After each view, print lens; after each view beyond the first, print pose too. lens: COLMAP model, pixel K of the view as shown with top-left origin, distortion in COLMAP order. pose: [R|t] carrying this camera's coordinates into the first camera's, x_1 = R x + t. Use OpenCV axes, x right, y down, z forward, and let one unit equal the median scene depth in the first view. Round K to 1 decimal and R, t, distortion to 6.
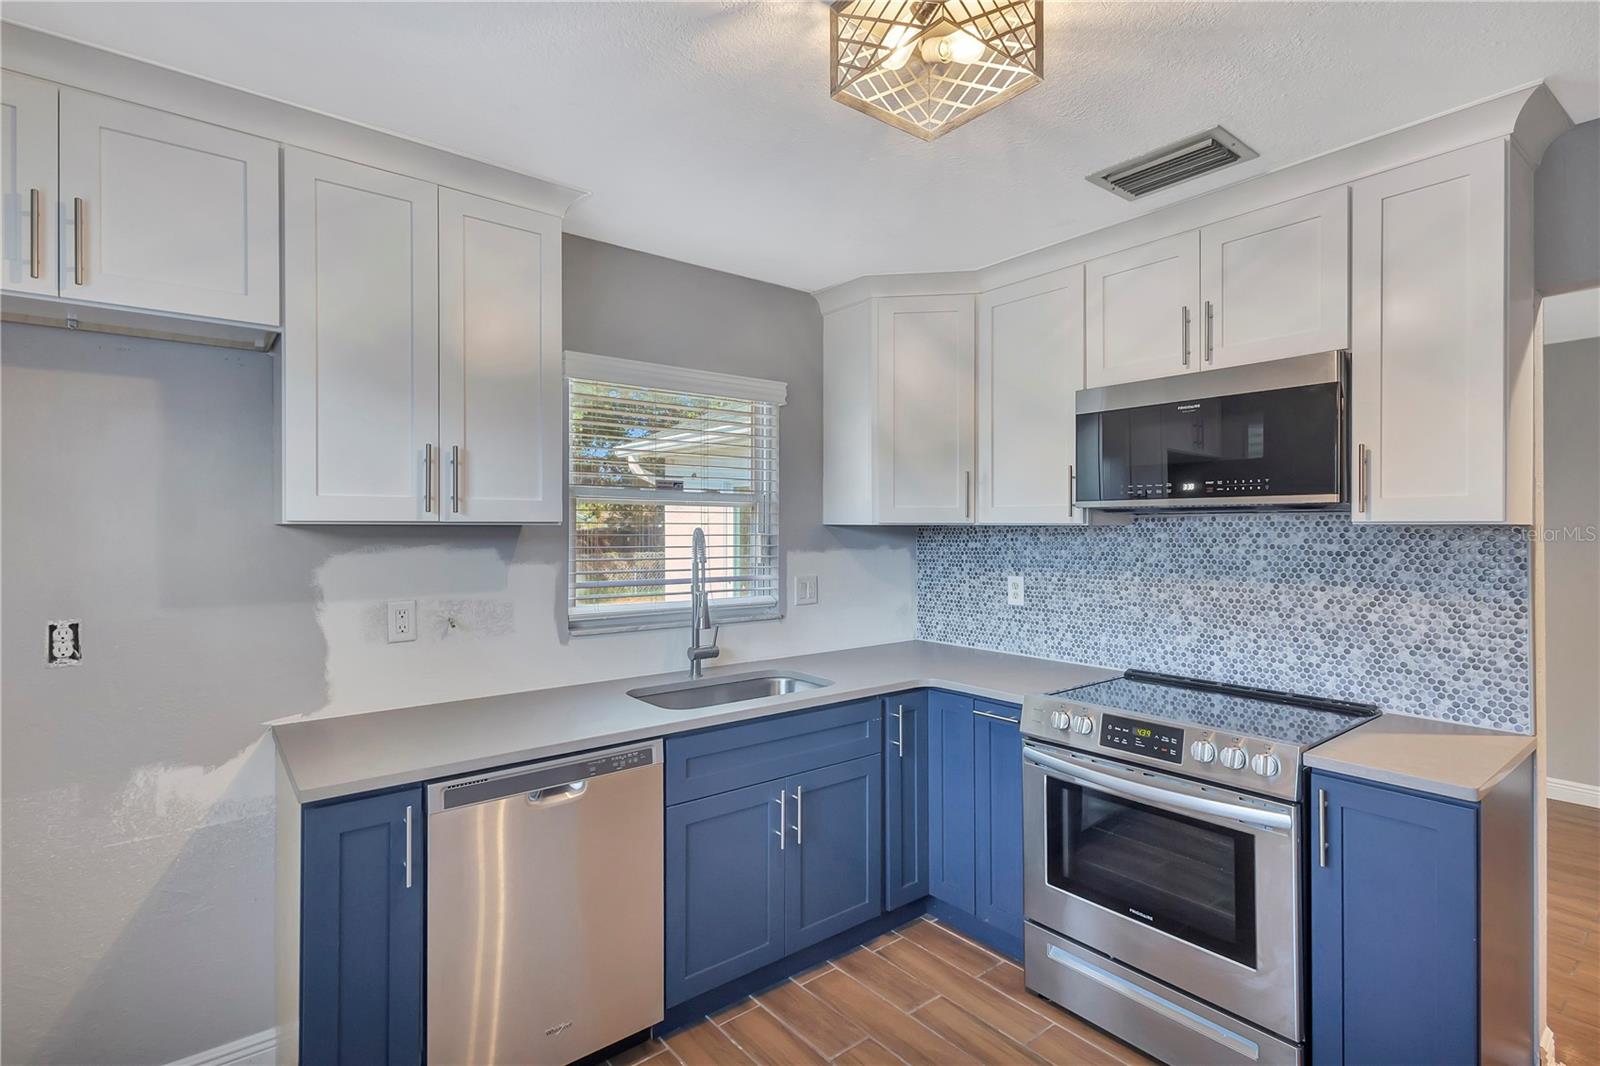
lens RADIAL K [[759.5, 0, 811.6], [0, 759.5, 535.8], [0, 0, 1]] dist [0.013254, -0.000547]
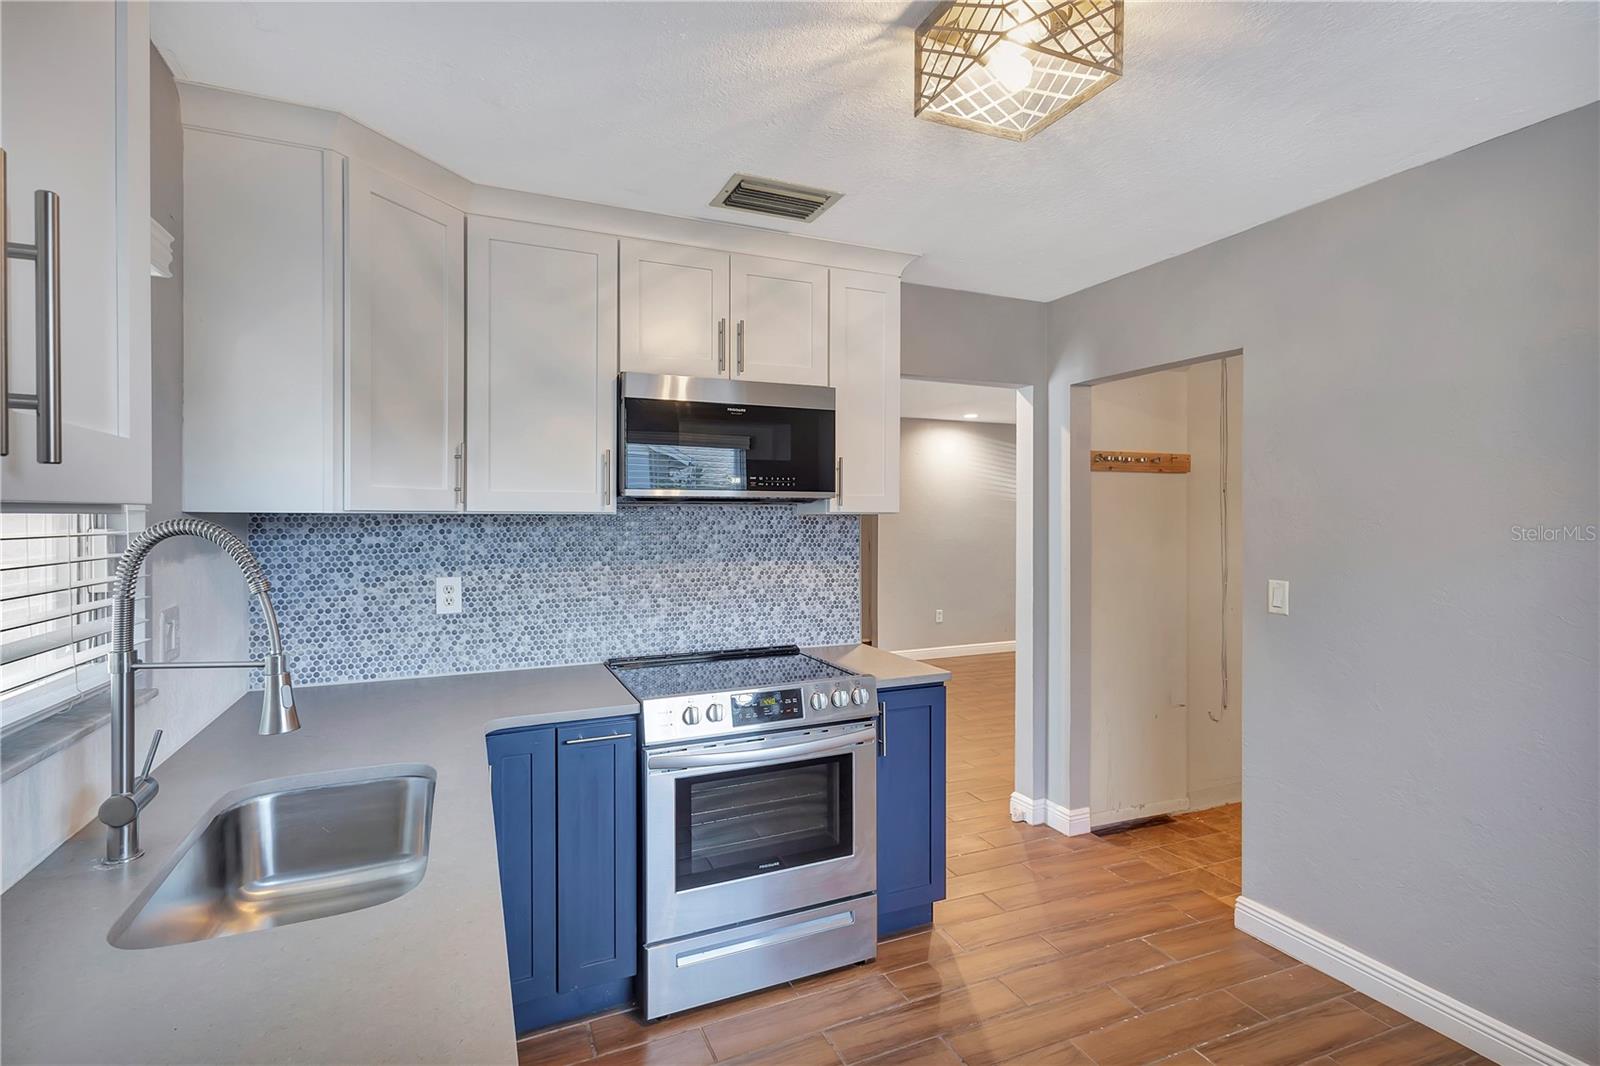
lens RADIAL K [[761.7, 0, 775.4], [0, 761.7, 526.4], [0, 0, 1]] dist [0.009711, -0.000160]
pose [[0.271947, -0.015113, 0.962194, -0.529444], [0.010605, 0.999863, 0.012707, -0.009093], [-0.962254, 0.006749, 0.272070, 0.581754]]
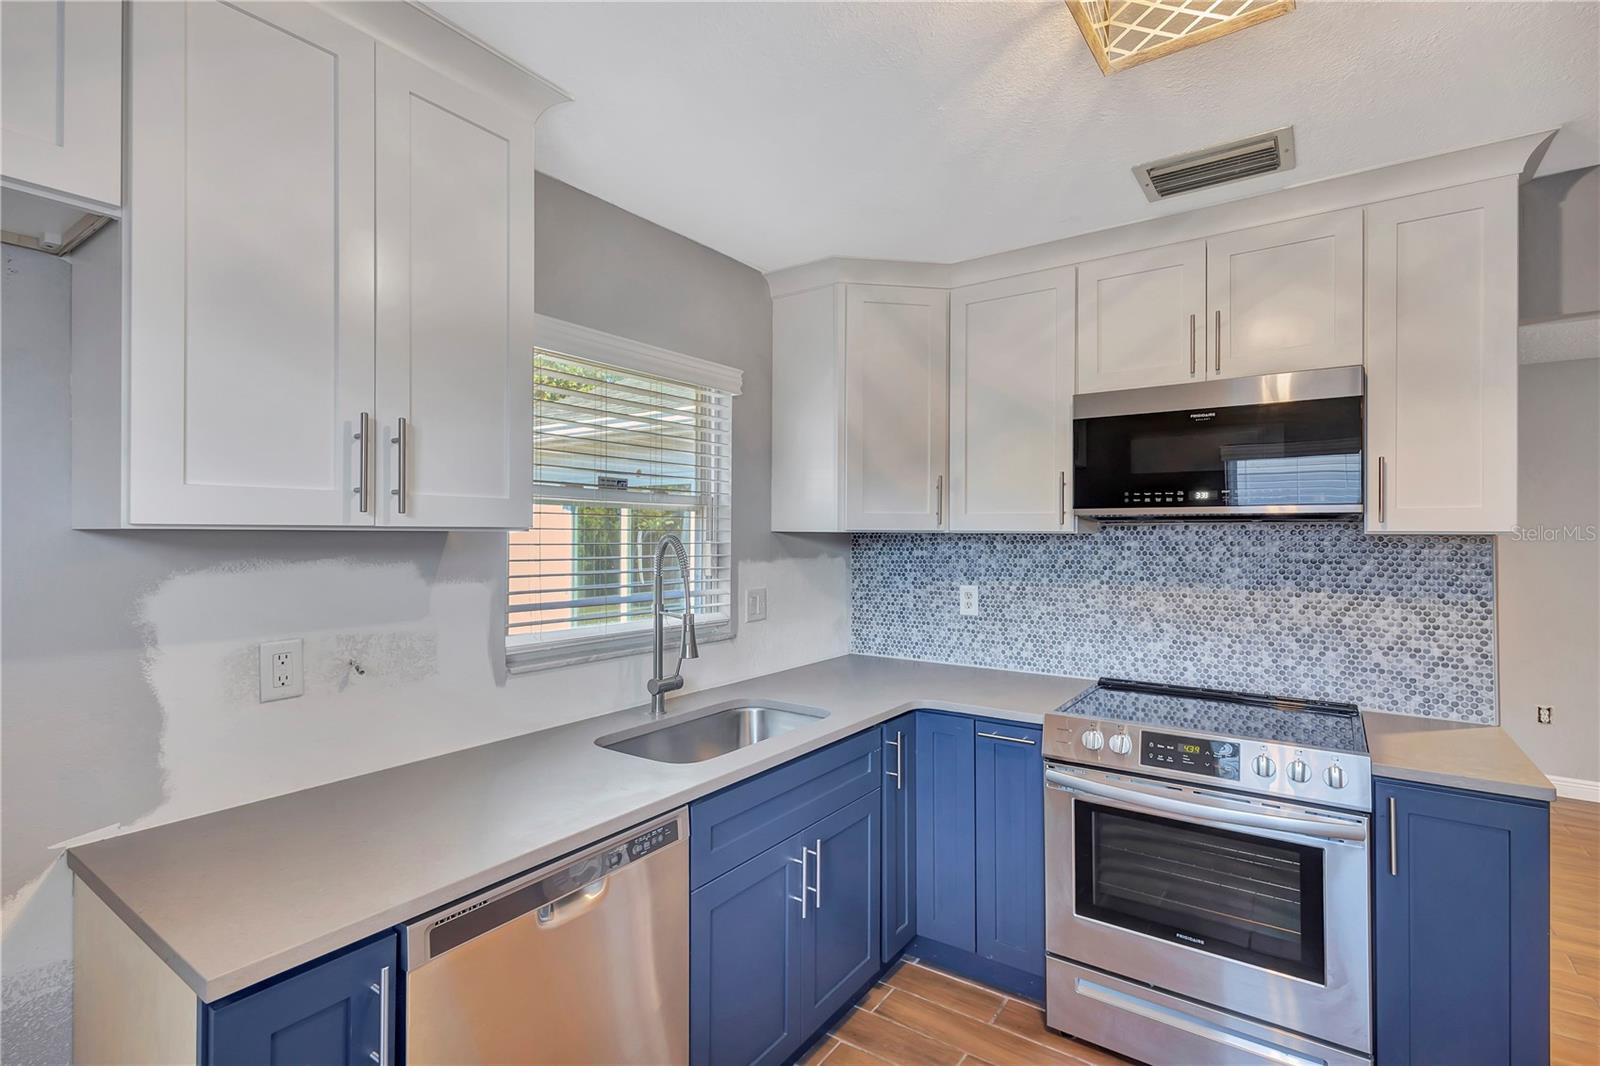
lens RADIAL K [[733.8, 0, 811.9], [0, 733.8, 536.2], [0, 0, 1]] dist [0.012640, -0.000149]
pose [[0.959381, 0.001879, 0.282106, -0.243919], [0.000150, 0.999974, -0.007173, -0.003772], [-0.282112, 0.006924, 0.959356, 0.201456]]
